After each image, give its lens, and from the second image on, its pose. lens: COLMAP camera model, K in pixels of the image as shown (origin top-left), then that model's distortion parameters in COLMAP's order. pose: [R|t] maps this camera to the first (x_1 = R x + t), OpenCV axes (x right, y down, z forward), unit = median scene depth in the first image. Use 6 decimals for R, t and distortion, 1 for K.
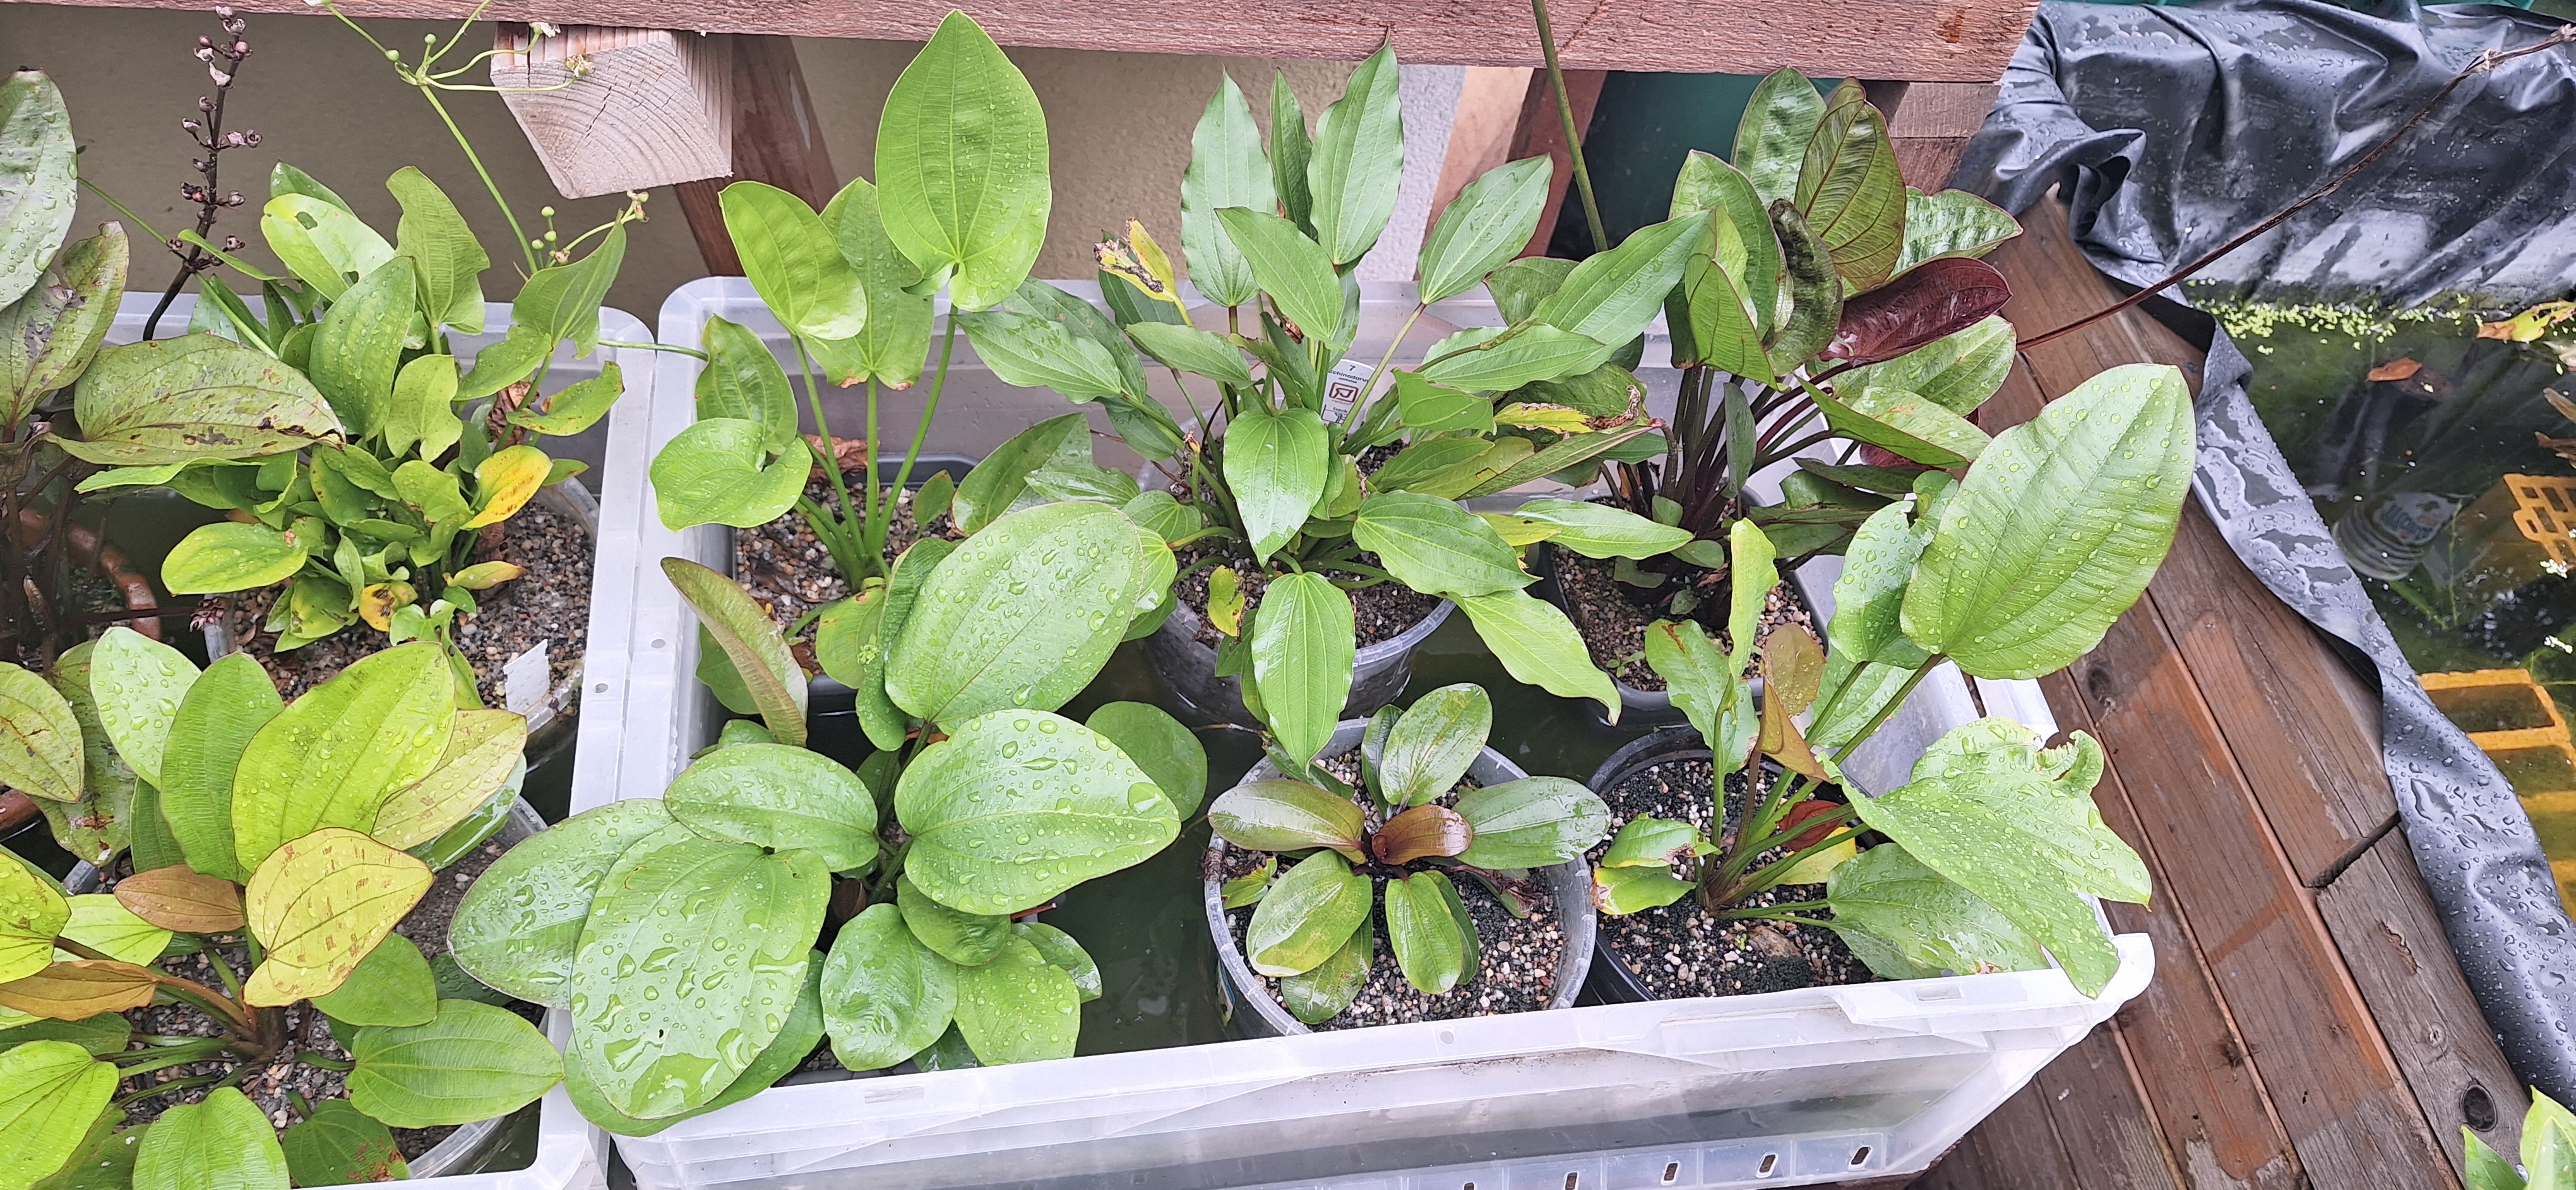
lens RADIAL K [[1696.8, 0, 1400.0], [0, 1696.8, 657.4], [0, 0, 1]] dist [0.035077, -0.040044]
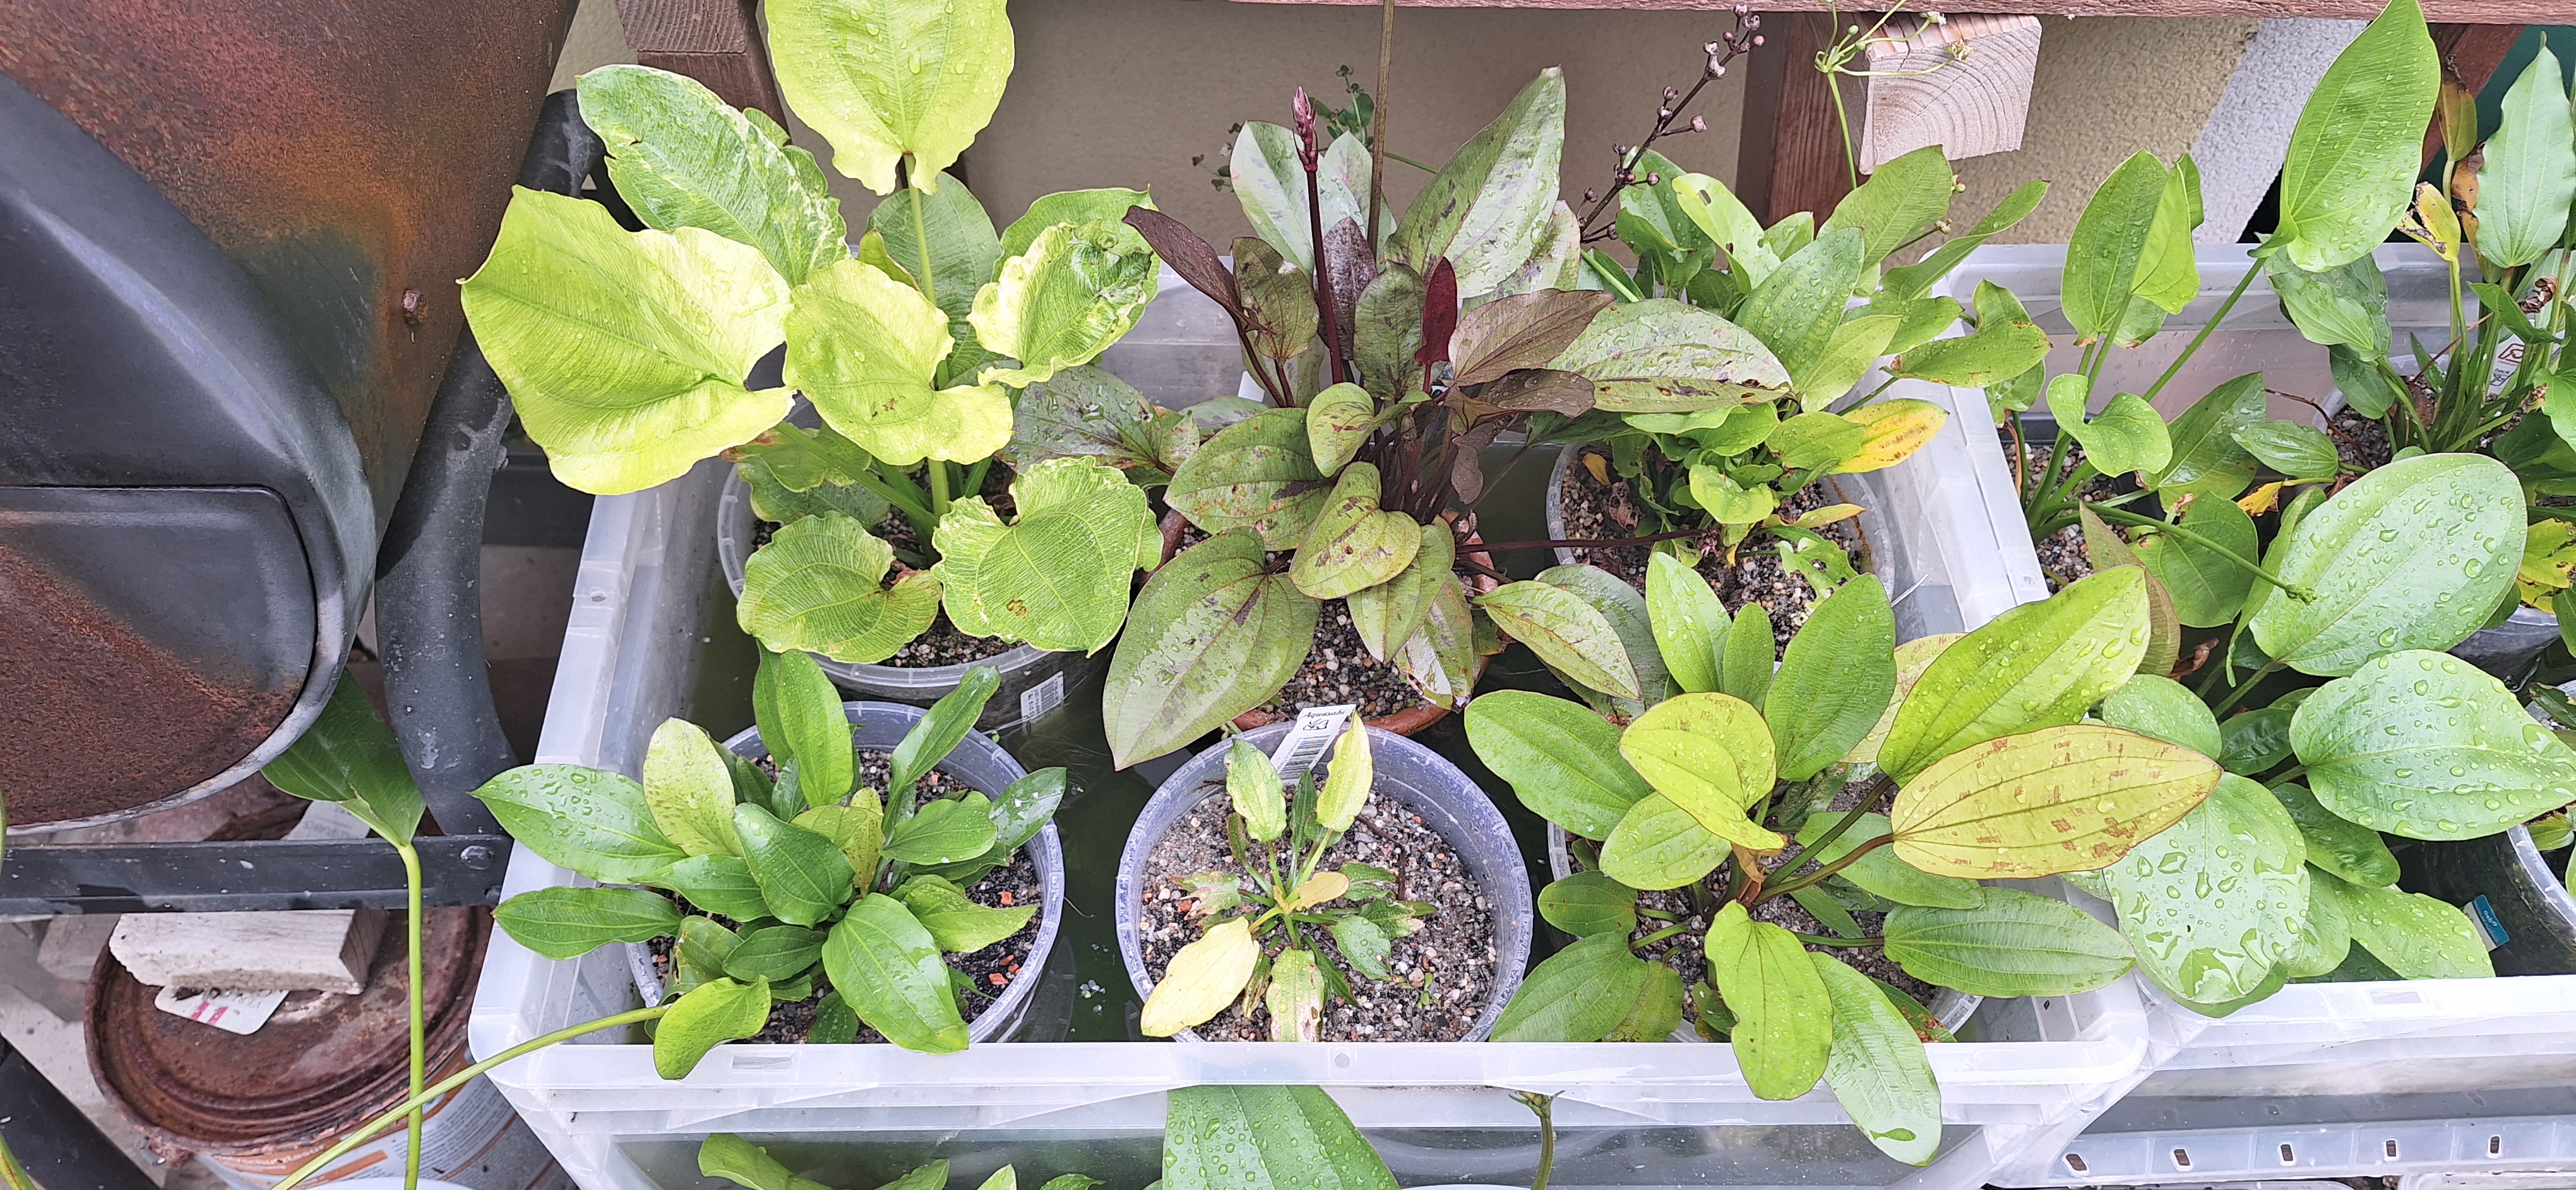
lens RADIAL K [[1703.7, 0, 1386.3], [0, 1703.7, 675.4], [0, 0, 1]] dist [0.048657, -0.075566]
pose [[0.984675, 0.033029, -0.171245, -0.665302], [-0.029775, 0.999325, 0.021540, 0.042266], [0.171841, -0.016111, 0.984993, -0.157033]]
